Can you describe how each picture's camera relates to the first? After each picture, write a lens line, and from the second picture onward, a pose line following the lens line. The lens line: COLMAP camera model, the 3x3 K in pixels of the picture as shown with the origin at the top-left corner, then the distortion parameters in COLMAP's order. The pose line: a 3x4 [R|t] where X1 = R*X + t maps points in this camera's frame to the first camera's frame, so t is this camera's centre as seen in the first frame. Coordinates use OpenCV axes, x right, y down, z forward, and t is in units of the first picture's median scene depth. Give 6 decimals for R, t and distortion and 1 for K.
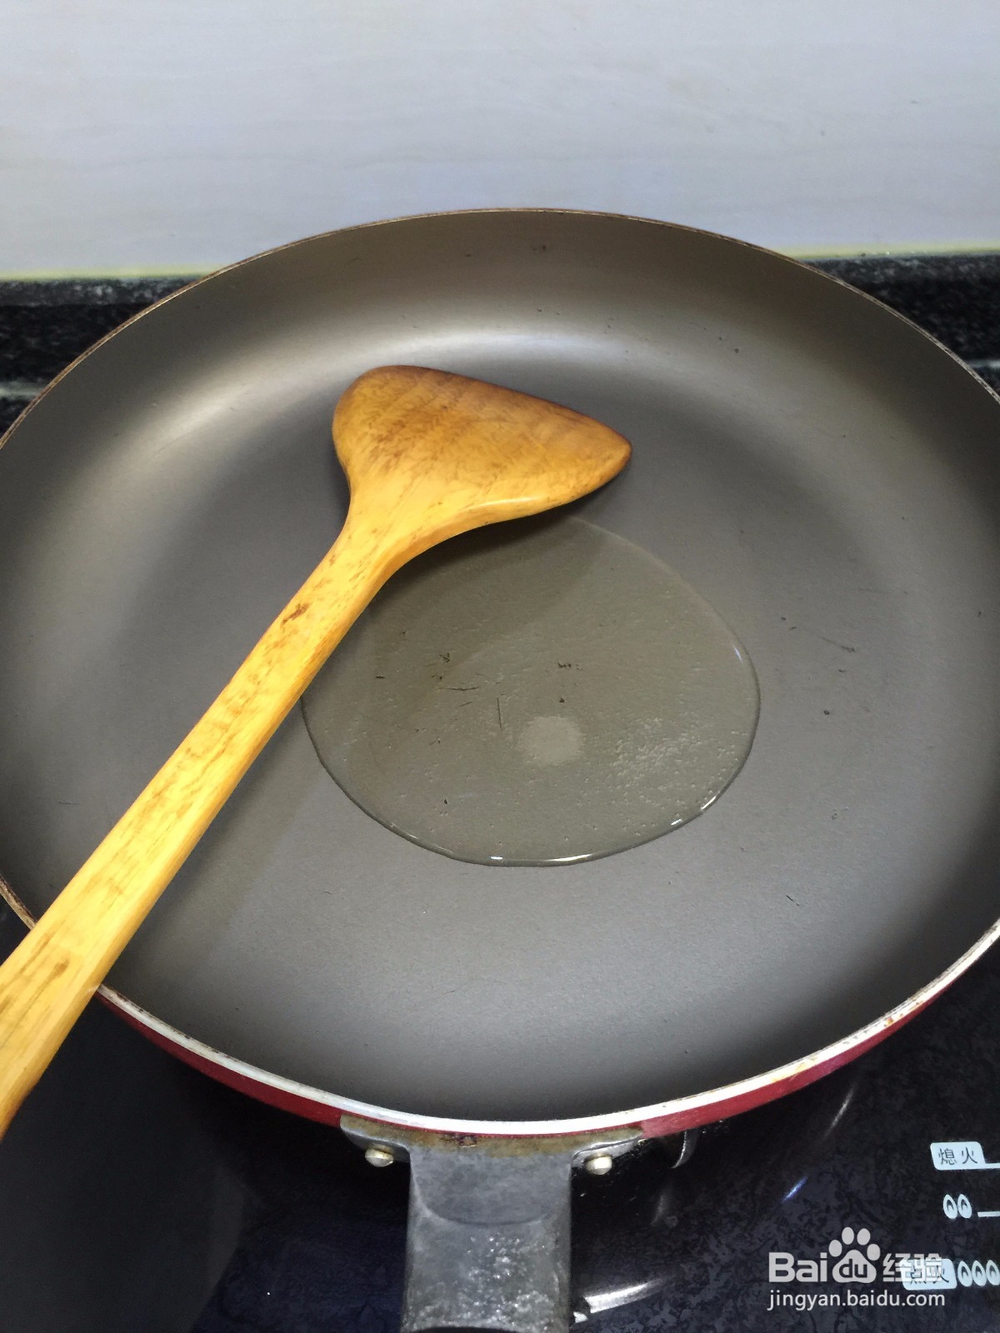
lens RADIAL K [[1211.2, 0, 443.6], [0, 1211.2, 666.3], [0, 0, 1]] dist [0.006503, -0.088159]
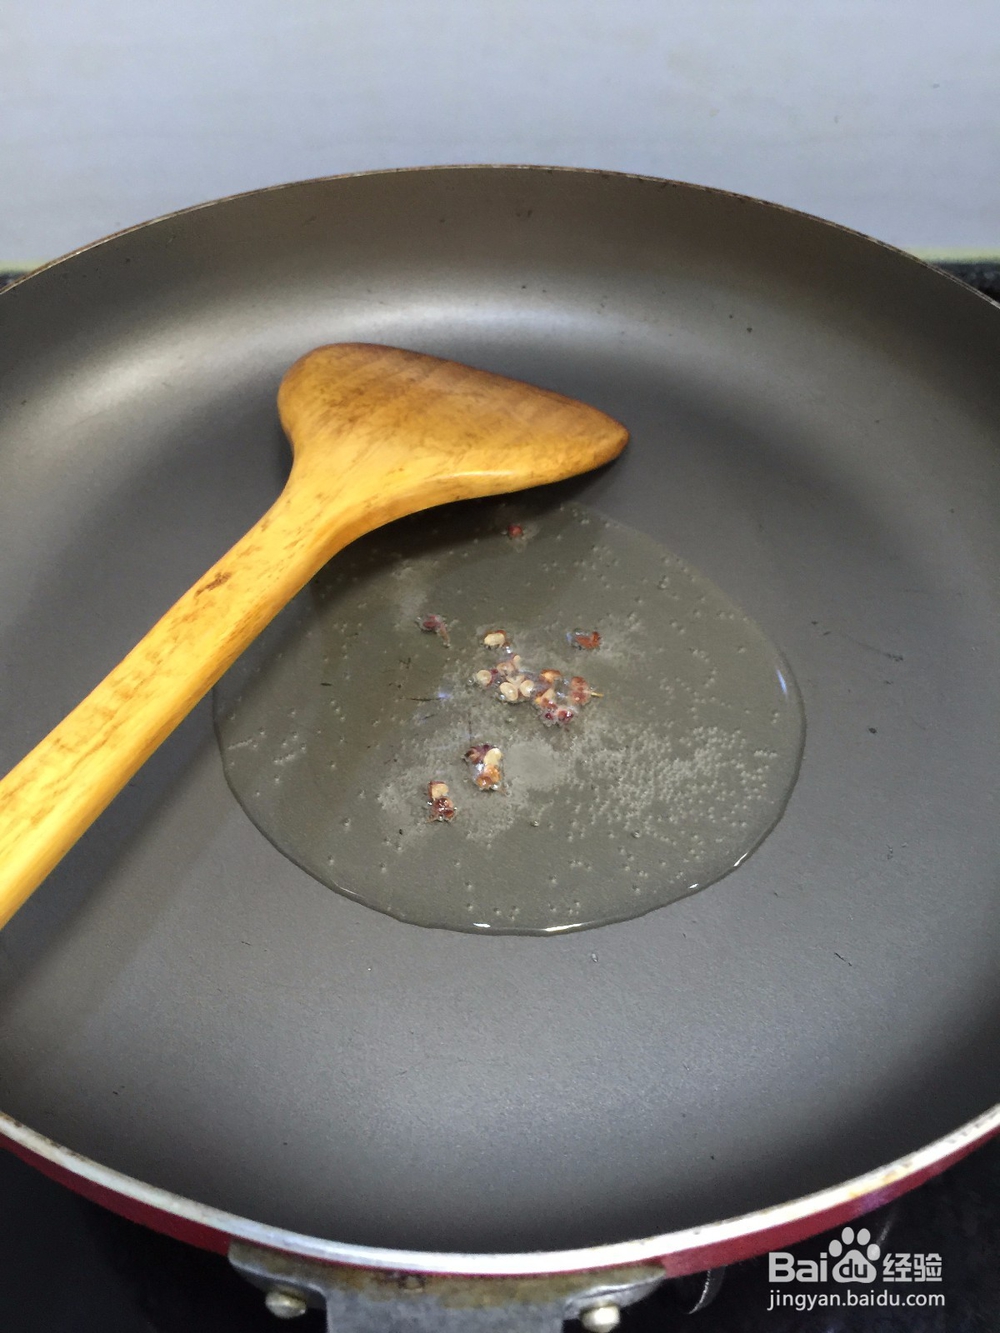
lens RADIAL K [[1211.2, 0, 443.6], [0, 1211.2, 666.3], [0, 0, 1]] dist [0.006503, -0.088159]
pose [[0.999704, 0.016775, 0.017610, 0.013740], [-0.015250, 0.996395, -0.083457, 0.068450], [-0.018947, 0.083164, 0.996356, 0.196855]]
